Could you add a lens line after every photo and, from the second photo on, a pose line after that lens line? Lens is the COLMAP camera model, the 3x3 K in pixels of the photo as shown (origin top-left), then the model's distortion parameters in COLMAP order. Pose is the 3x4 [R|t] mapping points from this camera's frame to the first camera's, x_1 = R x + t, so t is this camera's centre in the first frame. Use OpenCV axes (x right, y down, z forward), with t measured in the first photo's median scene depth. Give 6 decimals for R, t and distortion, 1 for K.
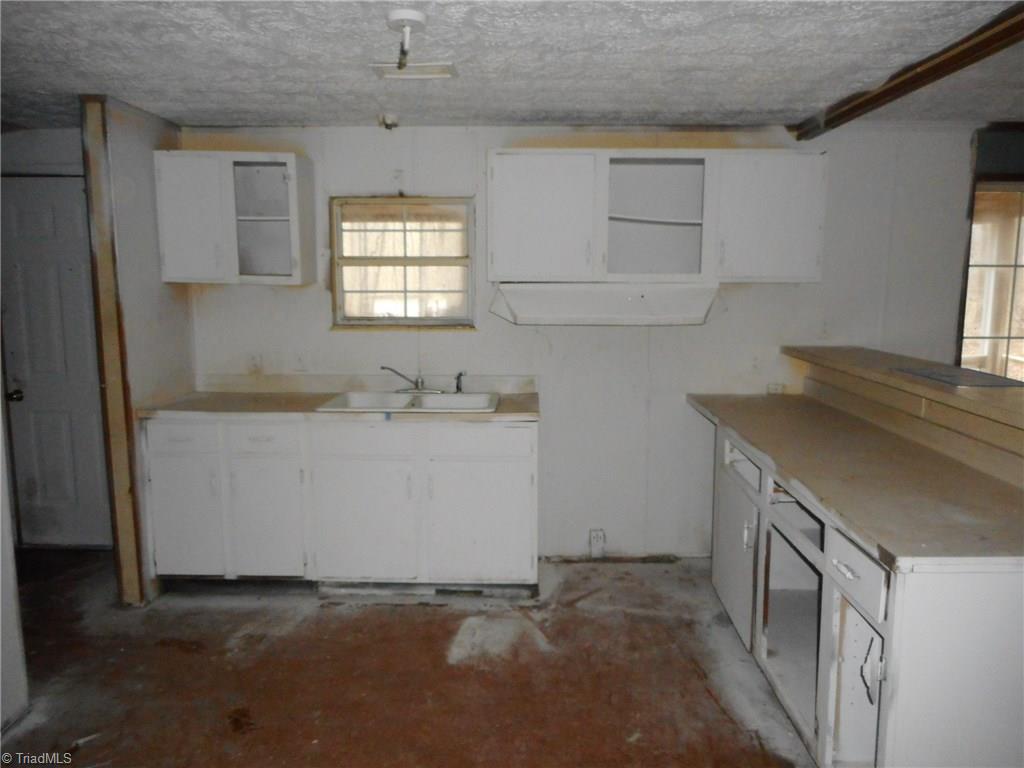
lens RADIAL K [[778.3, 0, 512.0], [0, 778.3, 384.0], [0, 0, 1]] dist [0.011590, 0.002941]
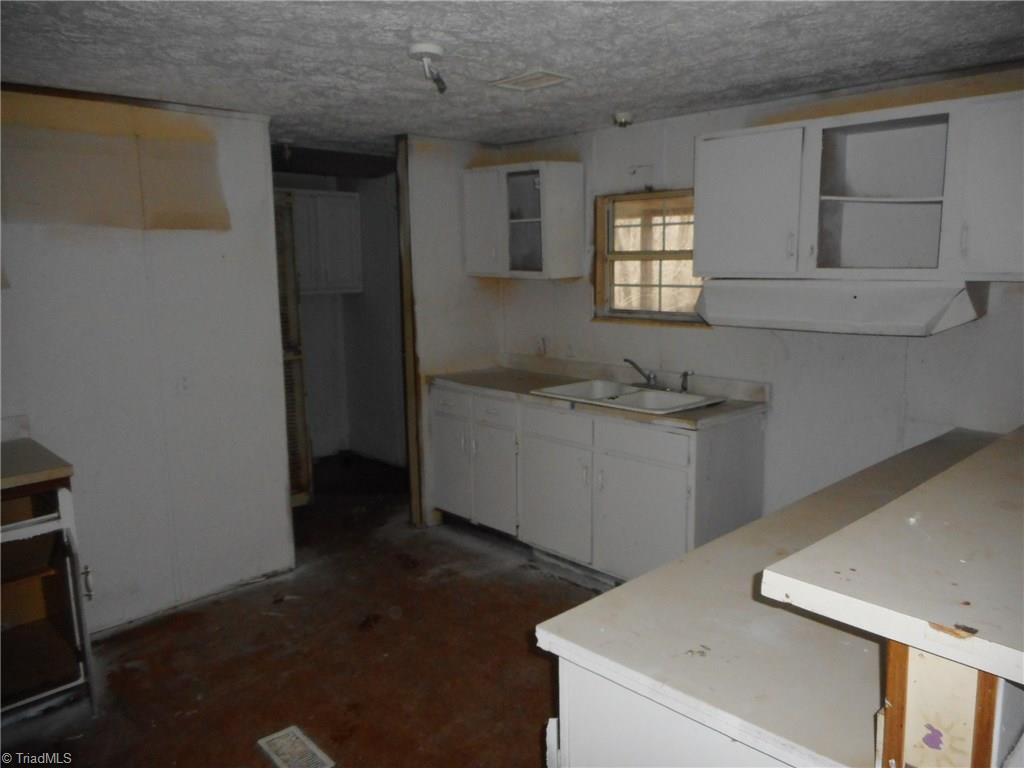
lens RADIAL K [[778.3, 0, 512.0], [0, 778.3, 384.0], [0, 0, 1]] dist [0.011590, 0.002941]
pose [[0.705035, 0.103825, -0.701532, 0.485946], [-0.089140, 0.994354, 0.057576, -0.037847], [0.703548, 0.021941, 0.710309, 0.178276]]
